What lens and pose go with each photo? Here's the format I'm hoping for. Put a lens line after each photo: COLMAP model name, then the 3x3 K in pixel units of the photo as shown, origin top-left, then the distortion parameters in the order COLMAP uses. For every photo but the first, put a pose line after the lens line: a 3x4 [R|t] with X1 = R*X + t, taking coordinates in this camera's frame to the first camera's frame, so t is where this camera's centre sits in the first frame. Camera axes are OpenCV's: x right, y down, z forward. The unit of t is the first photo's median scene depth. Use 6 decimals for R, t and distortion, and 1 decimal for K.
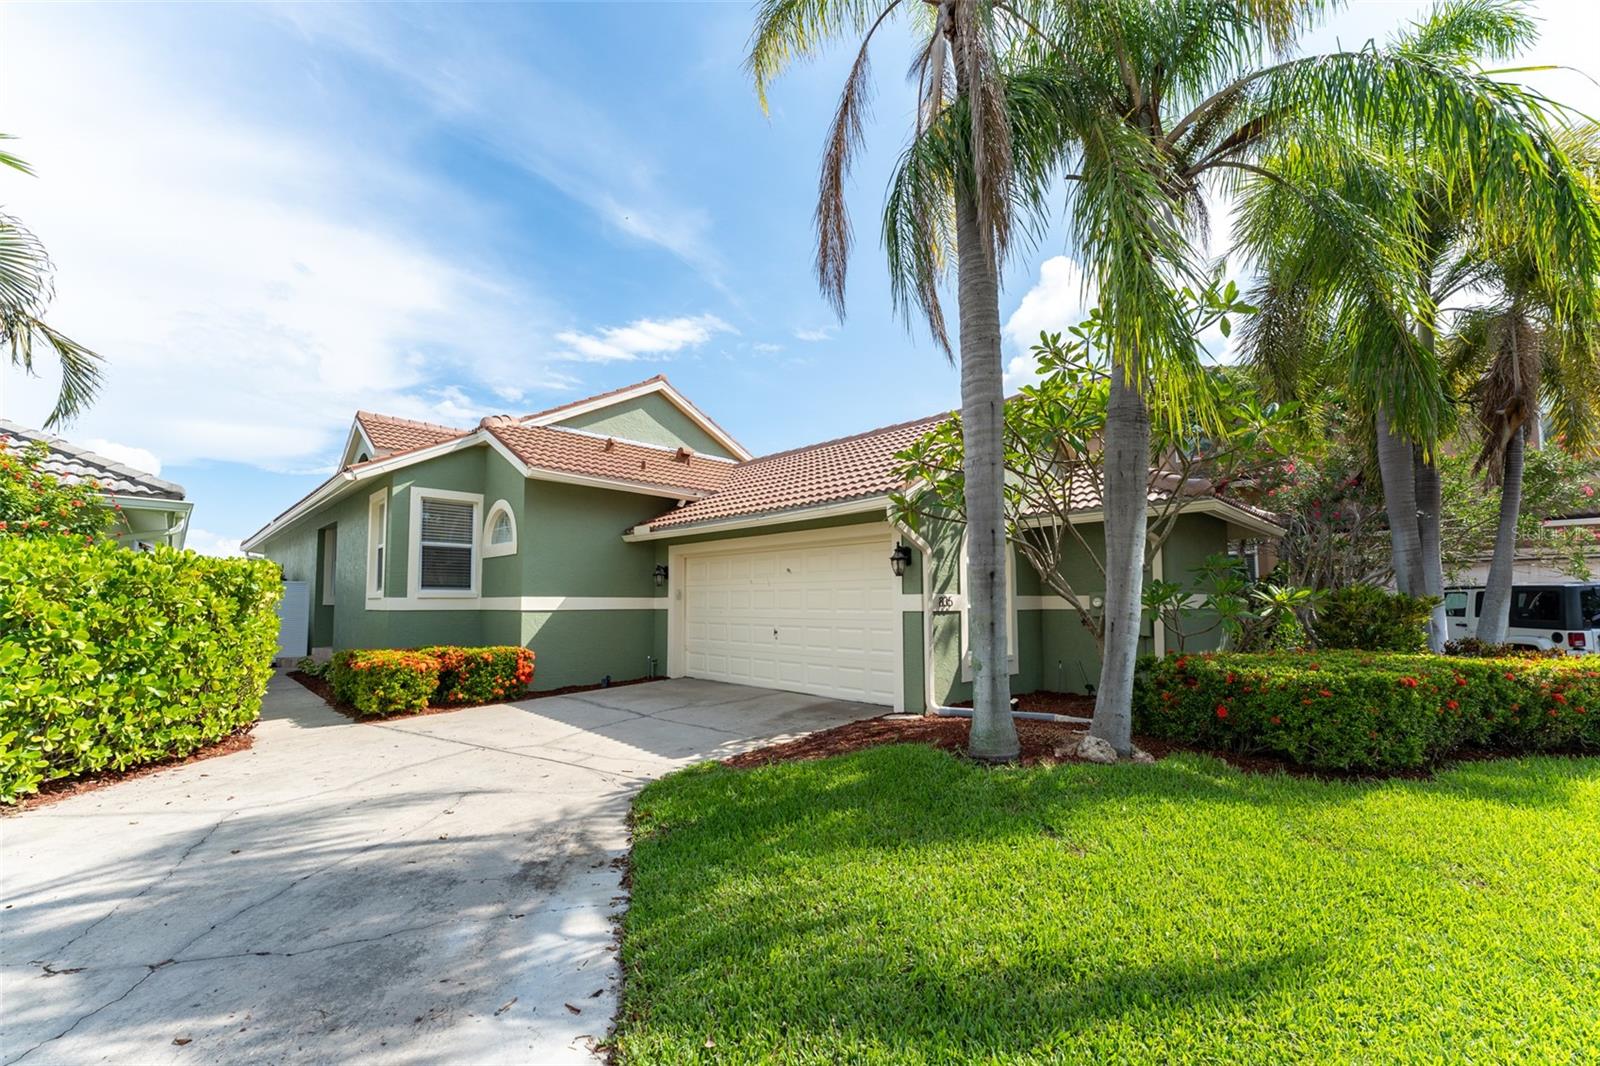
lens RADIAL K [[642.8, 0, 796.1], [0, 642.8, 553.3], [0, 0, 1]] dist [-0.000654, -0.000097]
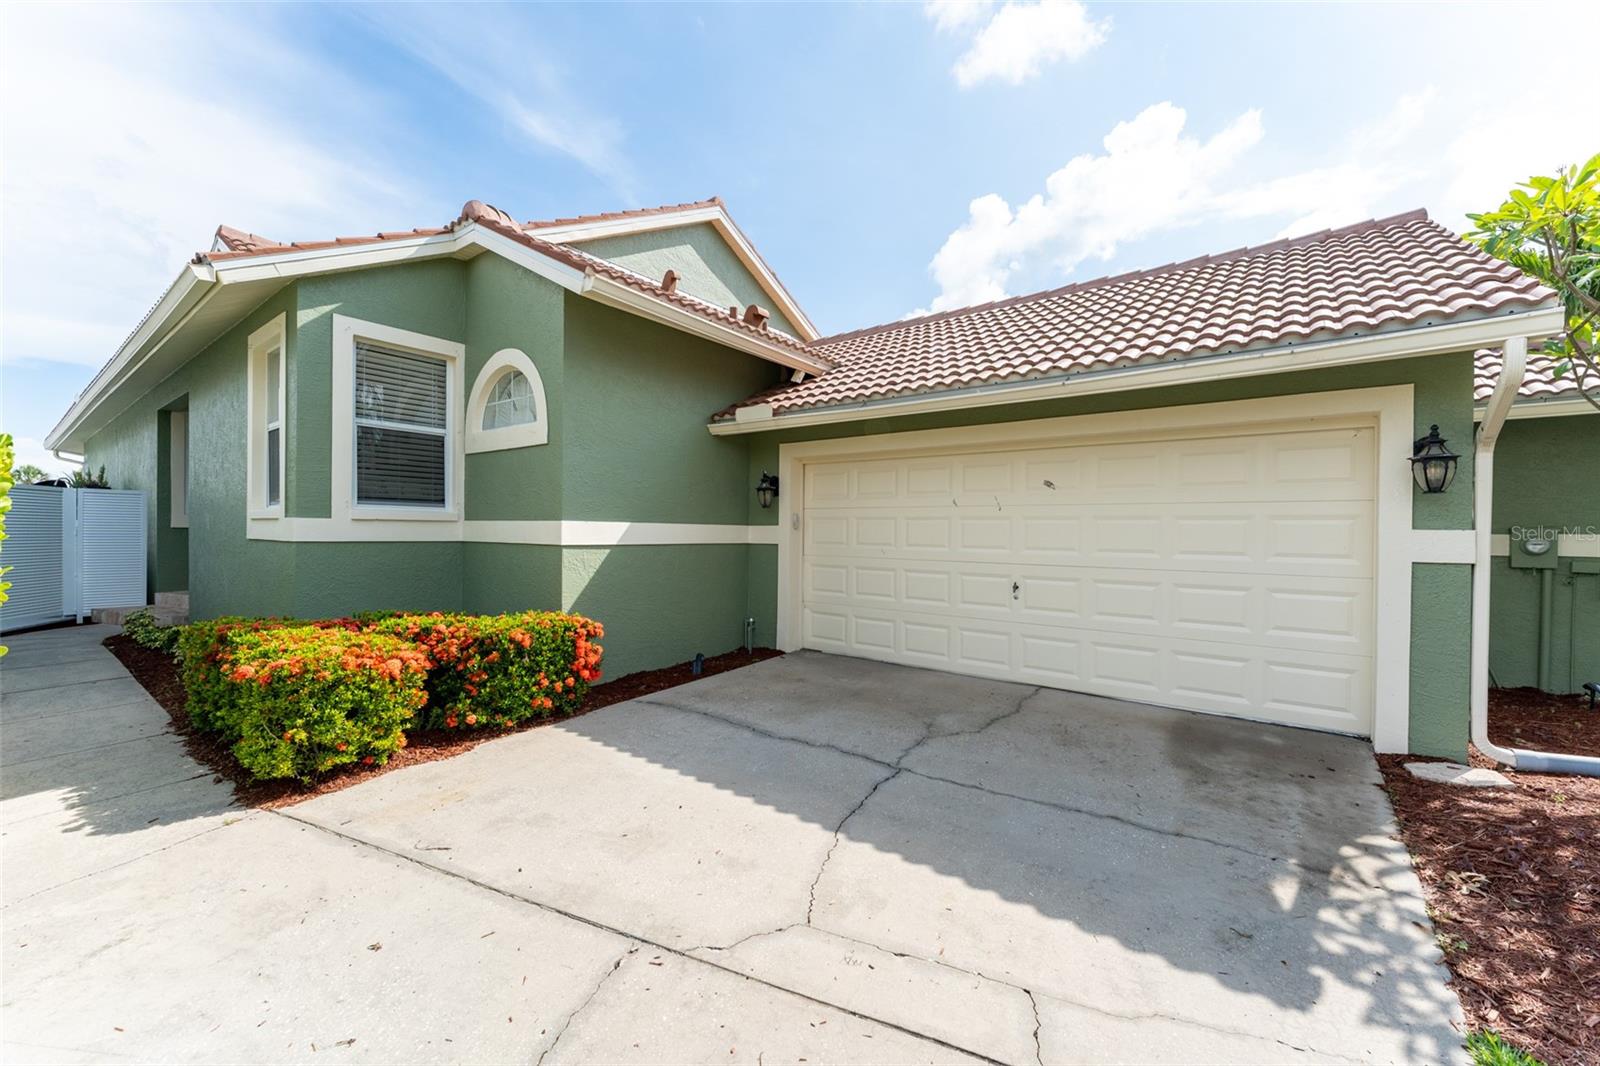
lens RADIAL K [[638.3, 0, 806.9], [0, 638.3, 527.0], [0, 0, 1]] dist [-0.001854, 0.000141]
pose [[0.990162, 0.015570, 0.139056, -0.279985], [-0.025226, 0.997370, 0.067951, 0.029021], [-0.137632, -0.070790, 0.987950, 0.406985]]
